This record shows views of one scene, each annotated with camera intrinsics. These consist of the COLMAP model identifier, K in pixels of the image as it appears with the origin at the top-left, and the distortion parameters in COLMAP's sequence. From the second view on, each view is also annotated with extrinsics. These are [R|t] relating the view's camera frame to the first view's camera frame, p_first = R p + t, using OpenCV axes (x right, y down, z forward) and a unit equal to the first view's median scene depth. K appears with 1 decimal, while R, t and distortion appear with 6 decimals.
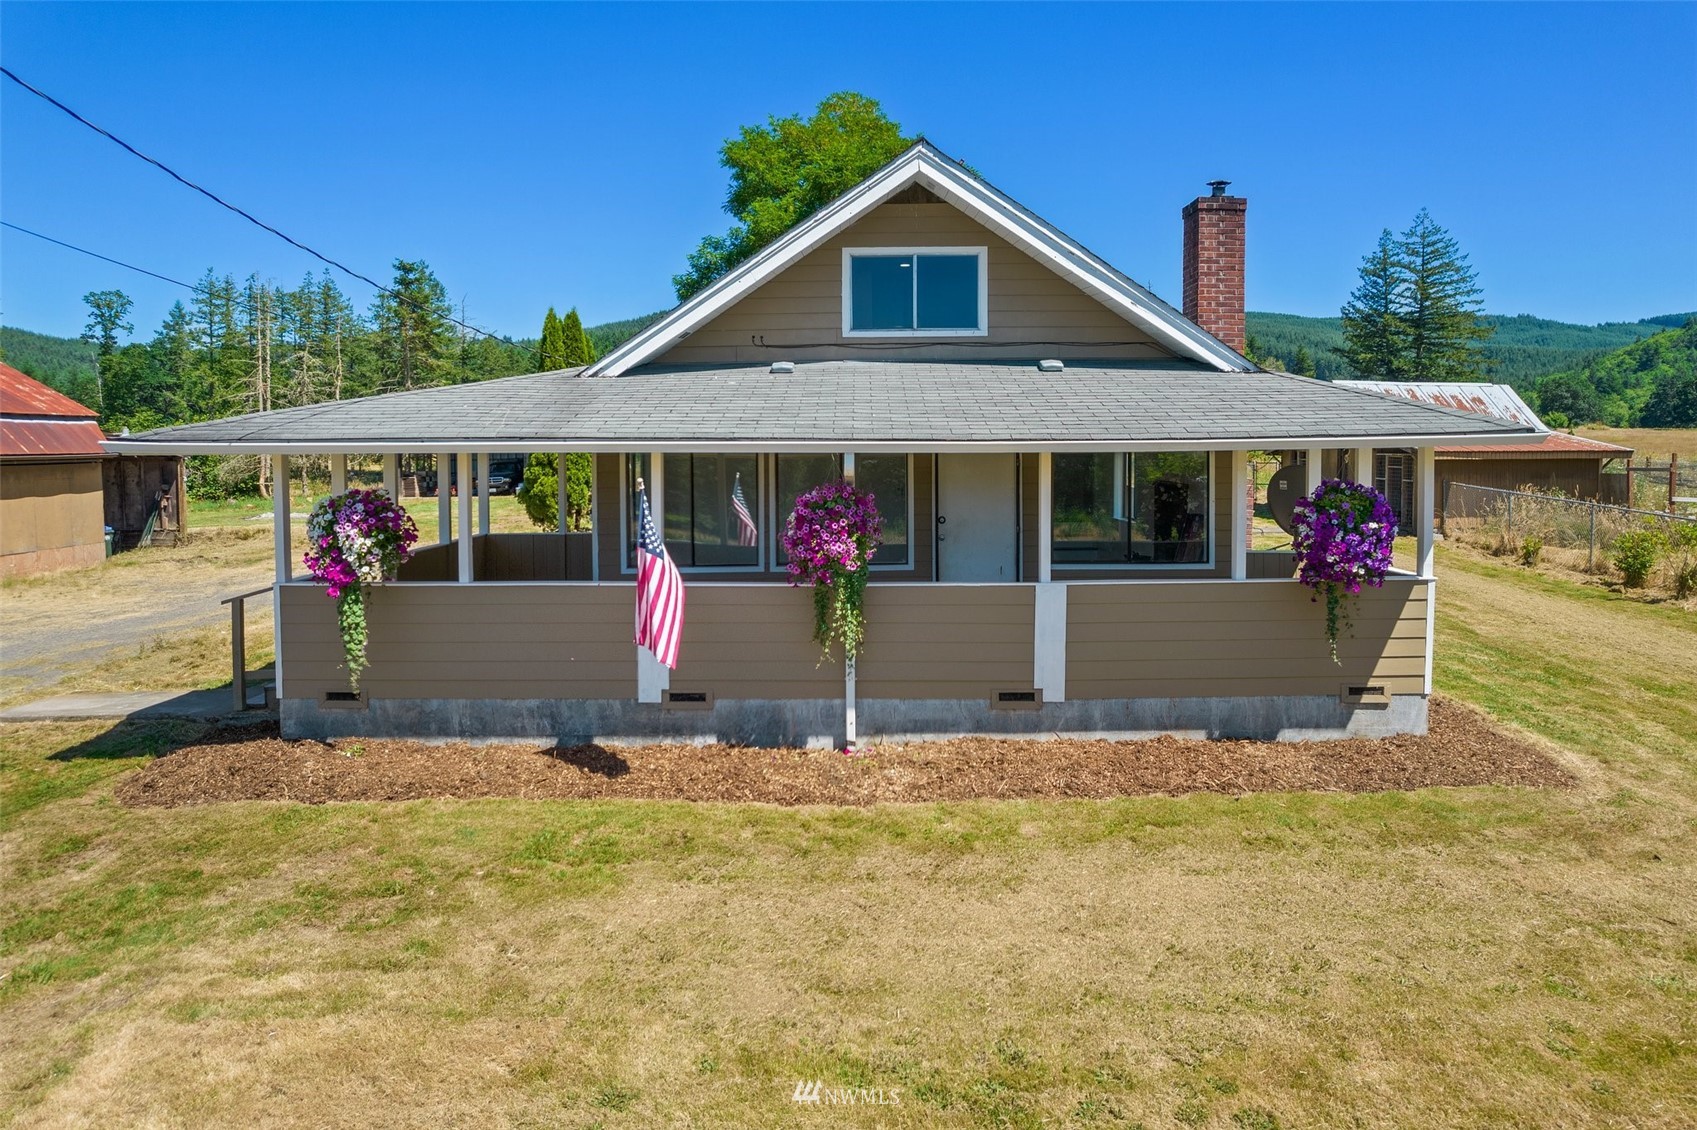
lens RADIAL K [[1095.5, 0, 857.0], [0, 1095.5, 560.6], [0, 0, 1]] dist [-0.096558, 0.091315]
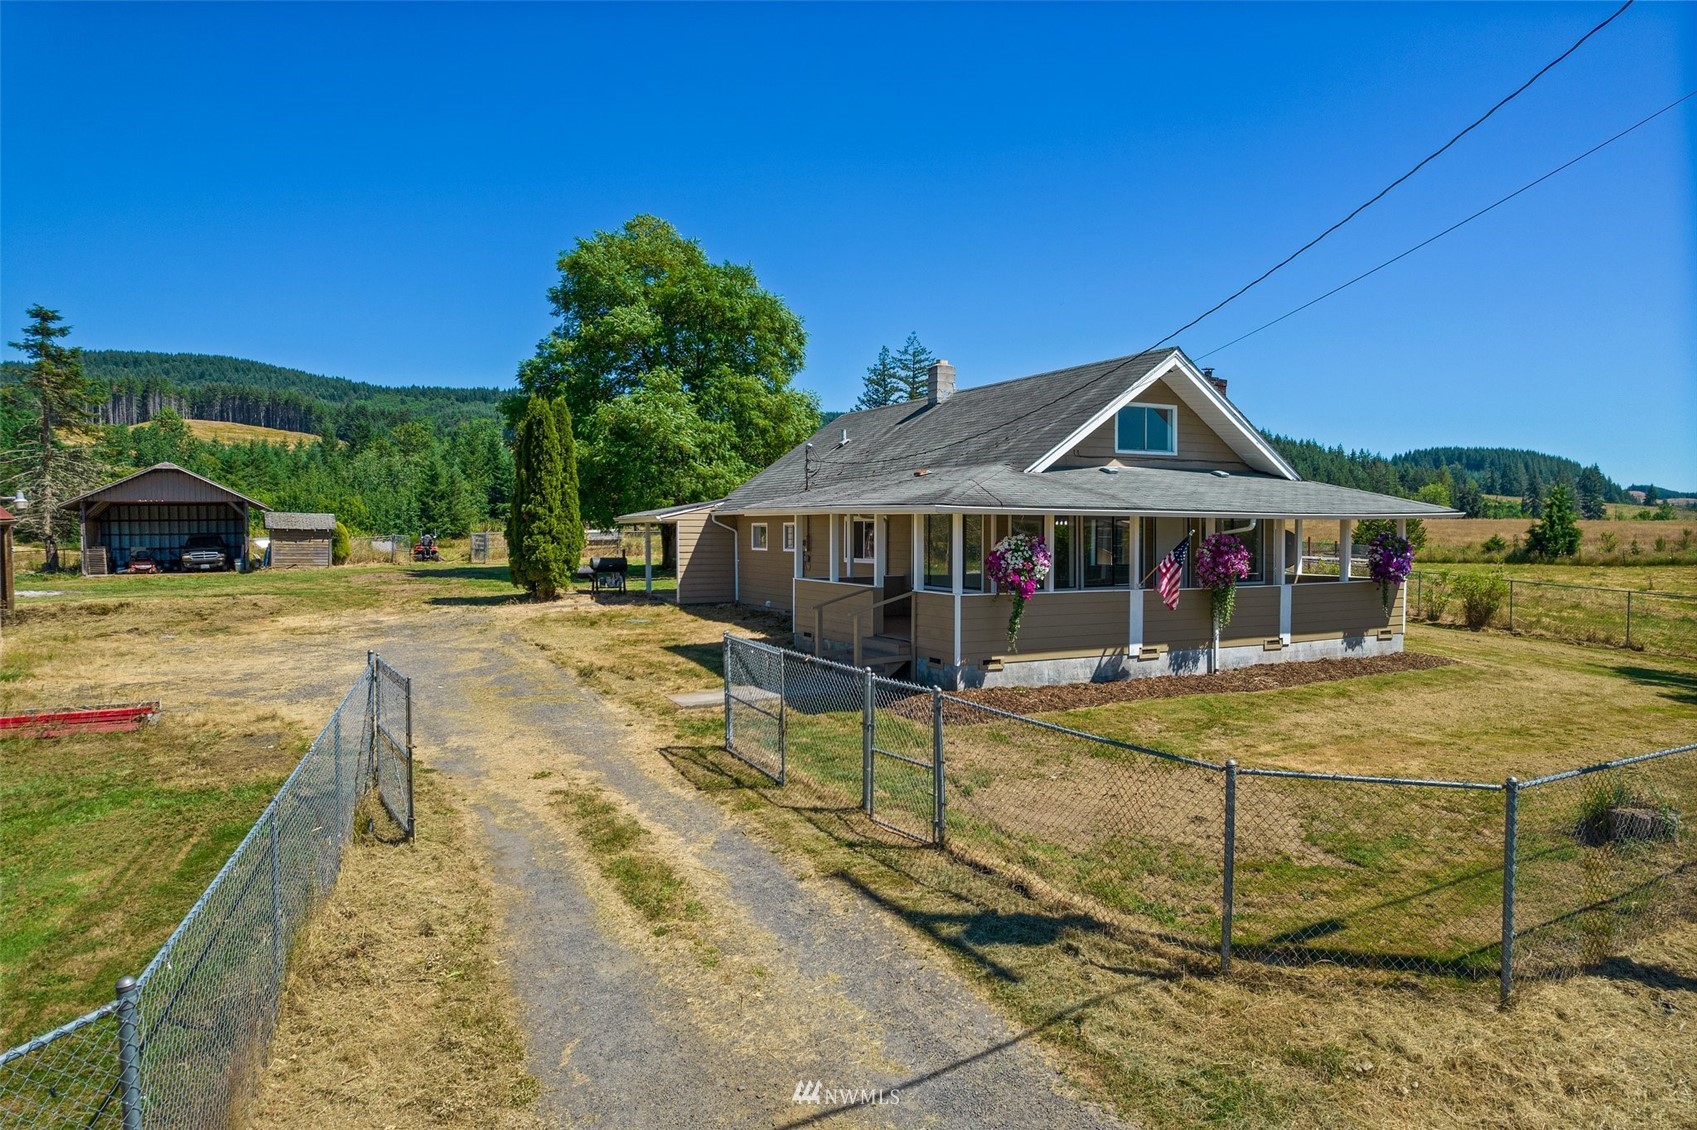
lens RADIAL K [[1095.5, 0, 857.0], [0, 1095.5, 560.6], [0, 0, 1]] dist [-0.096558, 0.091315]
pose [[0.877735, -0.006628, 0.479101, -0.441937], [0.043190, 0.996928, -0.065335, 0.021618], [-0.477196, 0.078039, 0.875325, -0.106799]]
